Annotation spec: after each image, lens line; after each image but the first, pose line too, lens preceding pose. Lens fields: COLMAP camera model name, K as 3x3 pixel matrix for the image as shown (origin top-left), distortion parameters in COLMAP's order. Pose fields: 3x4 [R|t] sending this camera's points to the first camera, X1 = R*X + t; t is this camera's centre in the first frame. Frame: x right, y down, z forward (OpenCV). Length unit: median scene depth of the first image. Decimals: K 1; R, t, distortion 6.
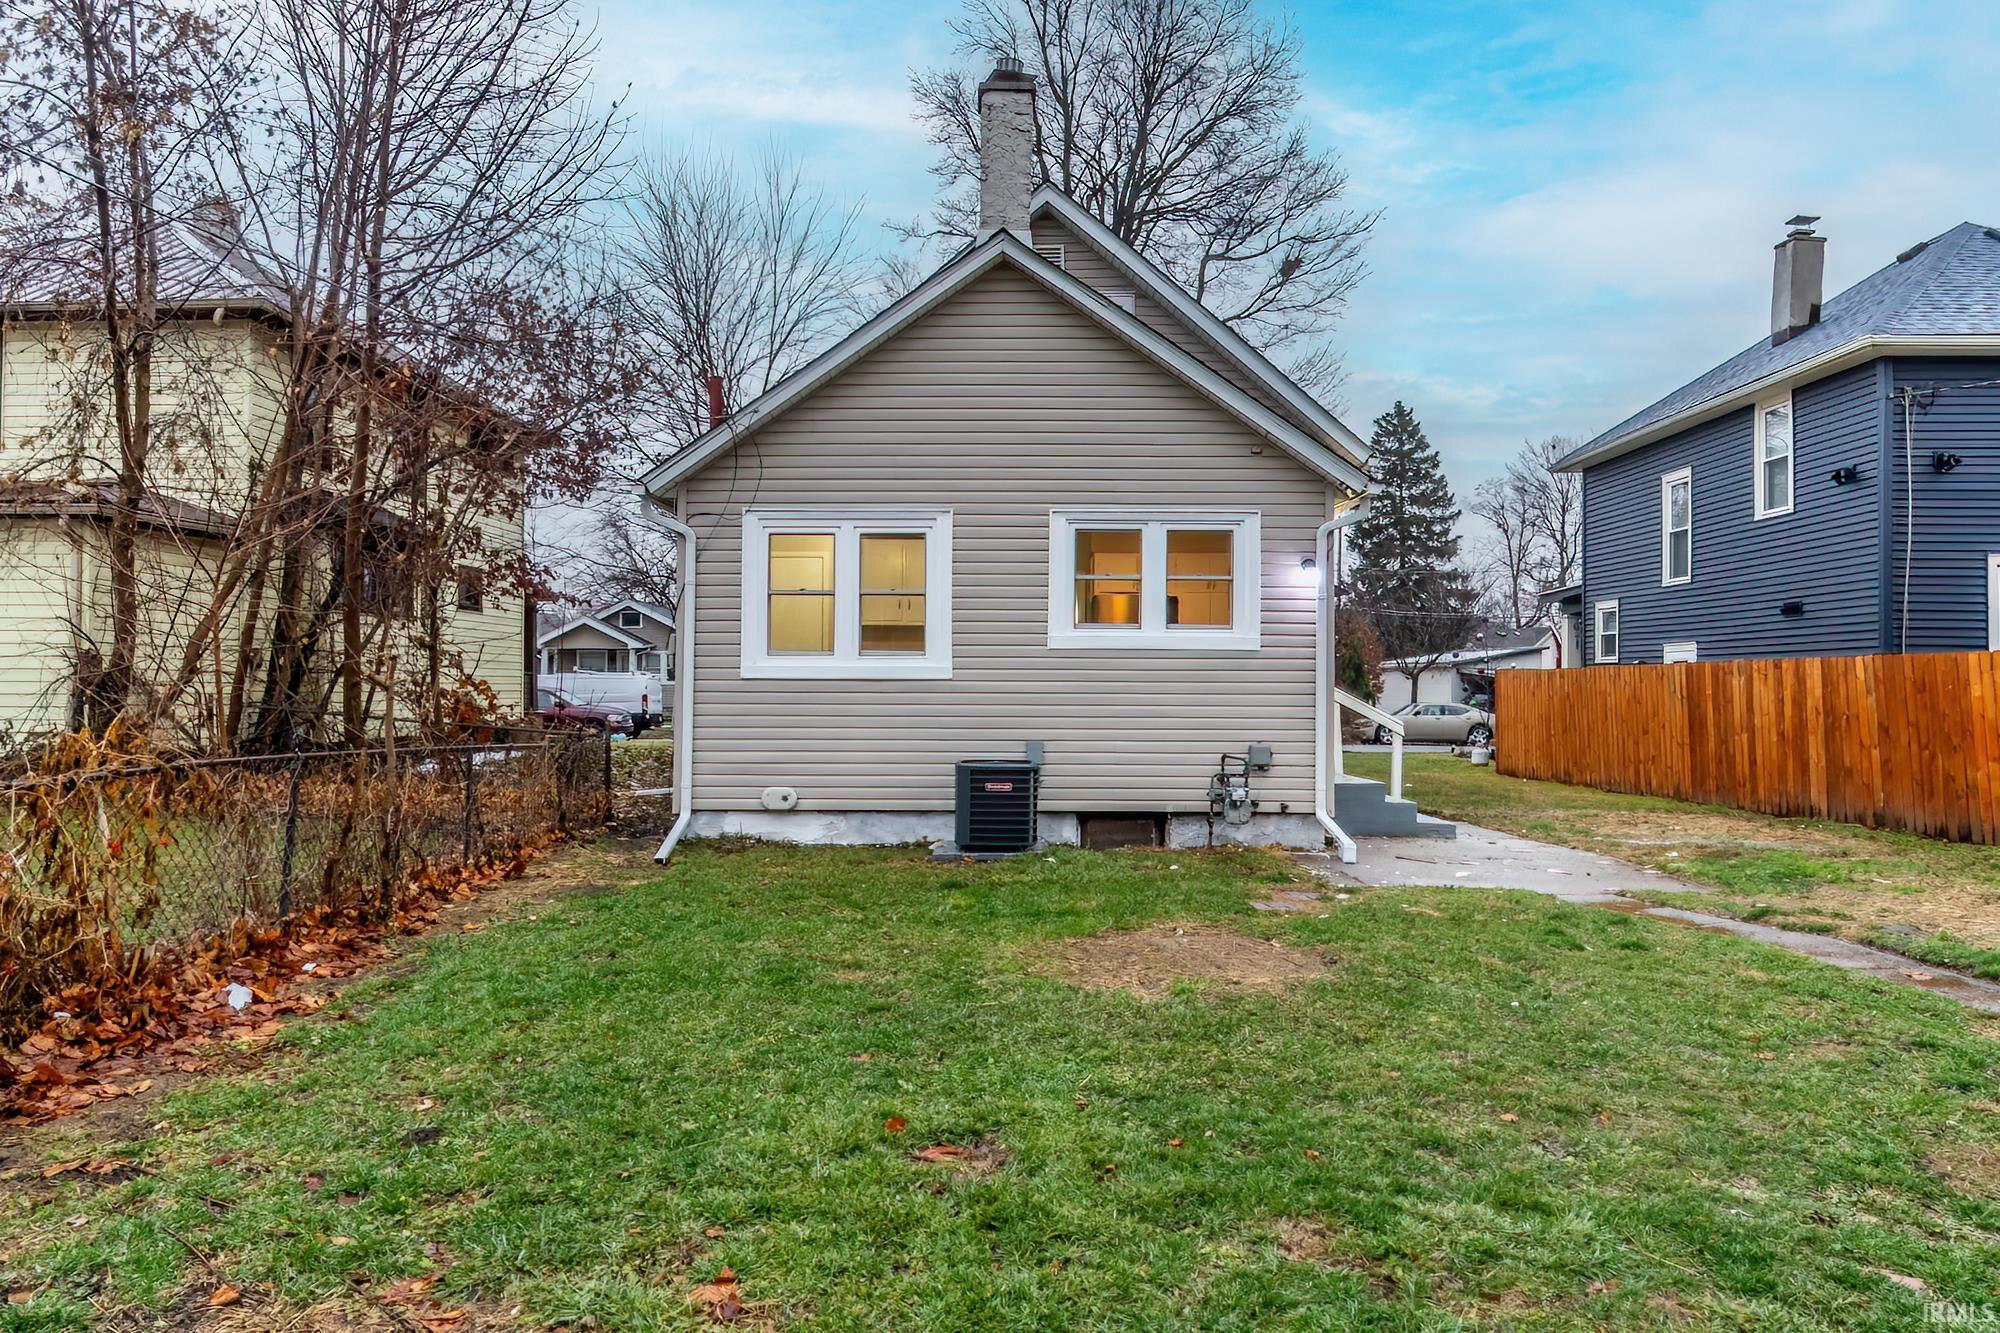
lens RADIAL K [[1337.0, 0, 1000.0], [0, 1337.0, 666.5], [0, 0, 1]] dist [0.005046, 0.001425]
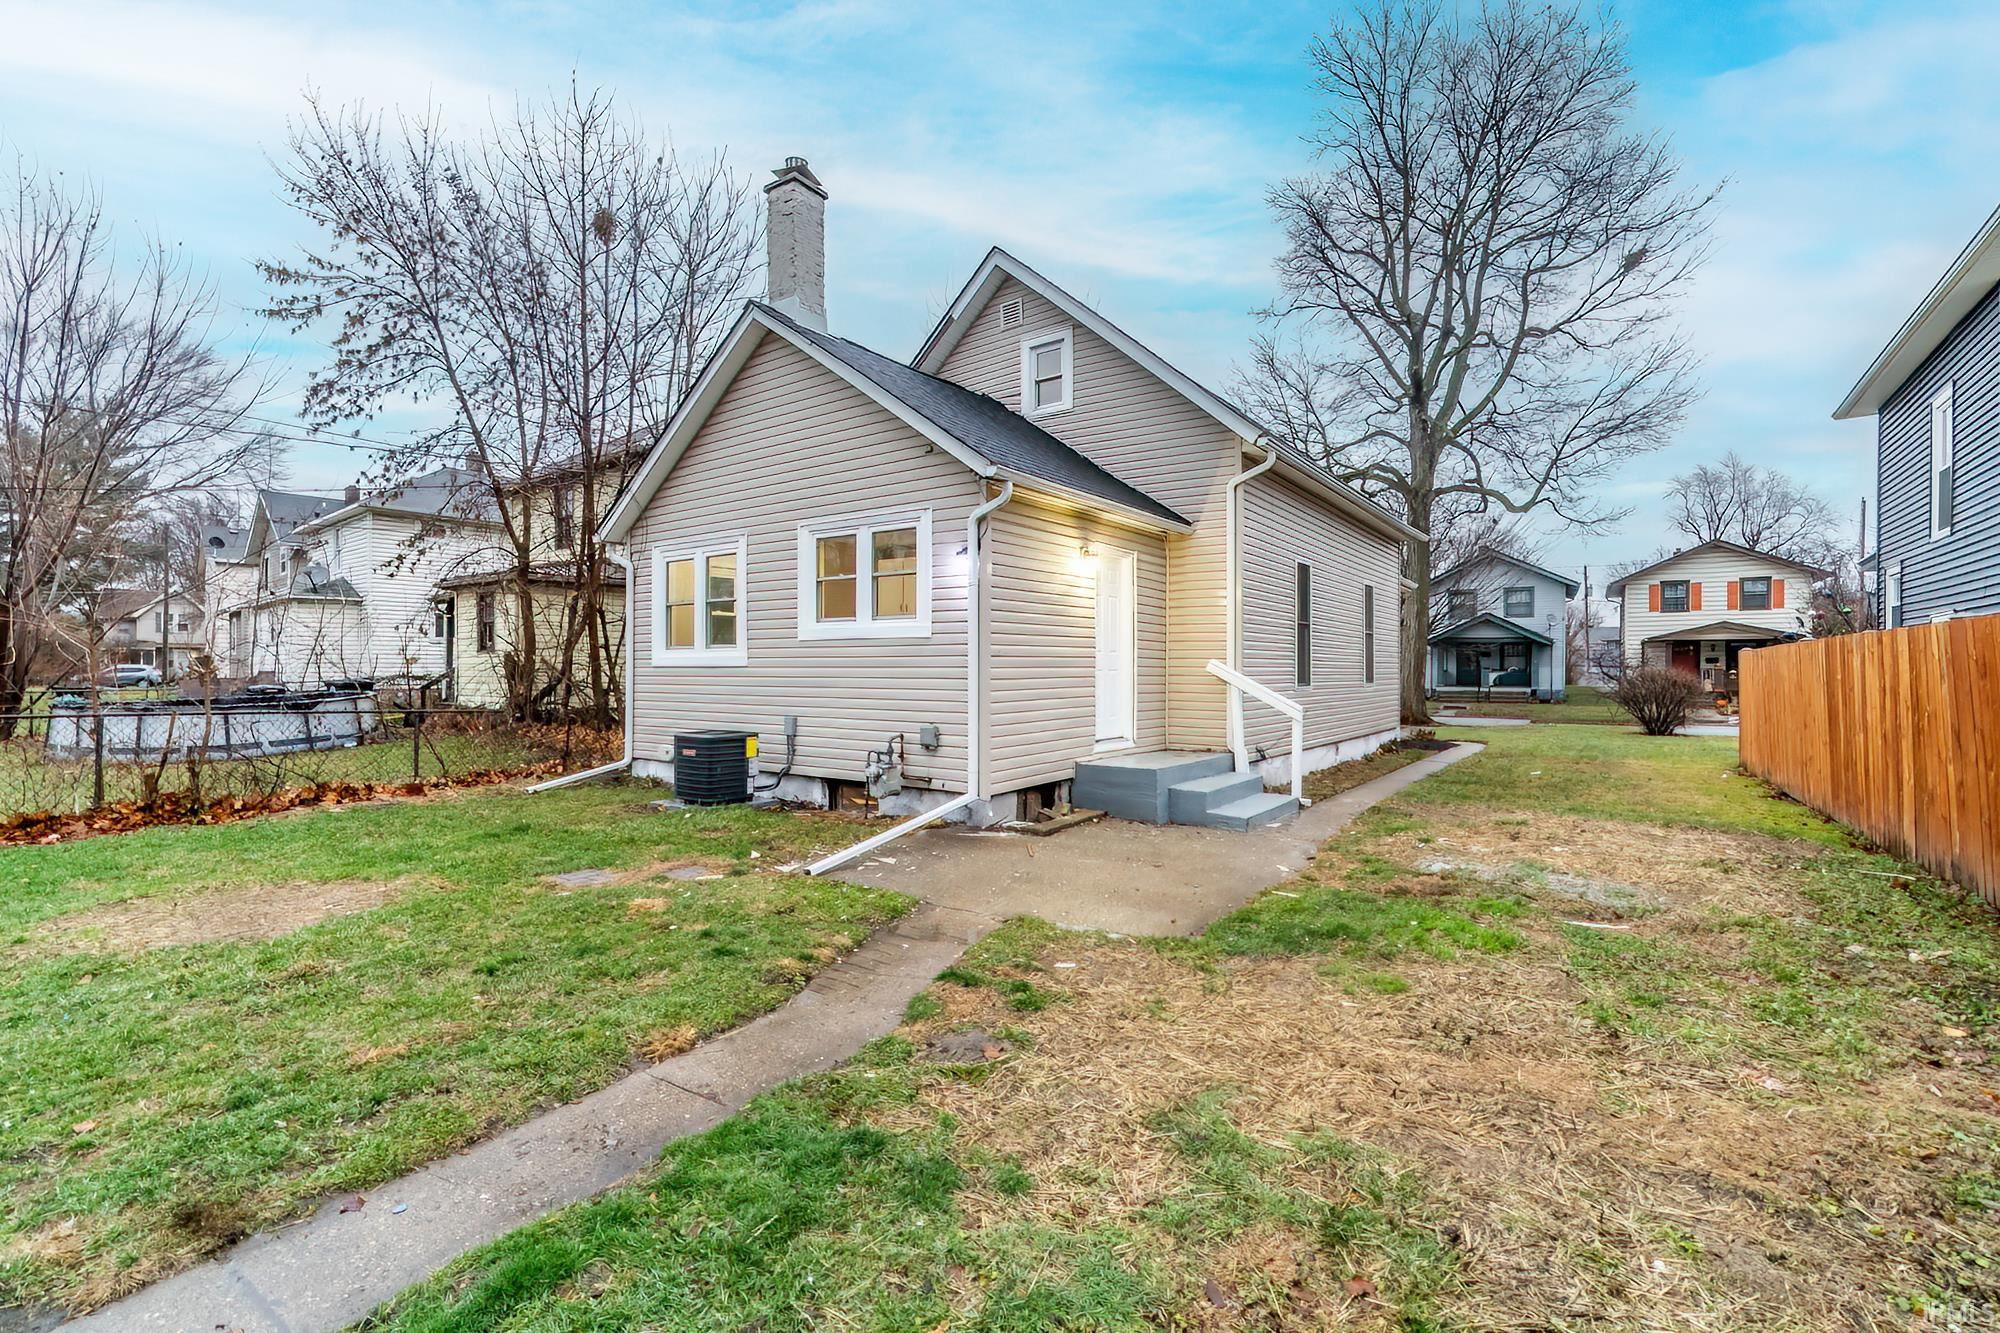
lens RADIAL K [[896.5, 0, 953.1], [0, 896.5, 660.8], [0, 0, 1]] dist [-0.001869, -0.000337]
pose [[0.804304, -0.008967, -0.594150, 0.626435], [0.010794, 0.999942, -0.000478, 0.006997], [0.594120, -0.006029, 0.804354, 0.432385]]
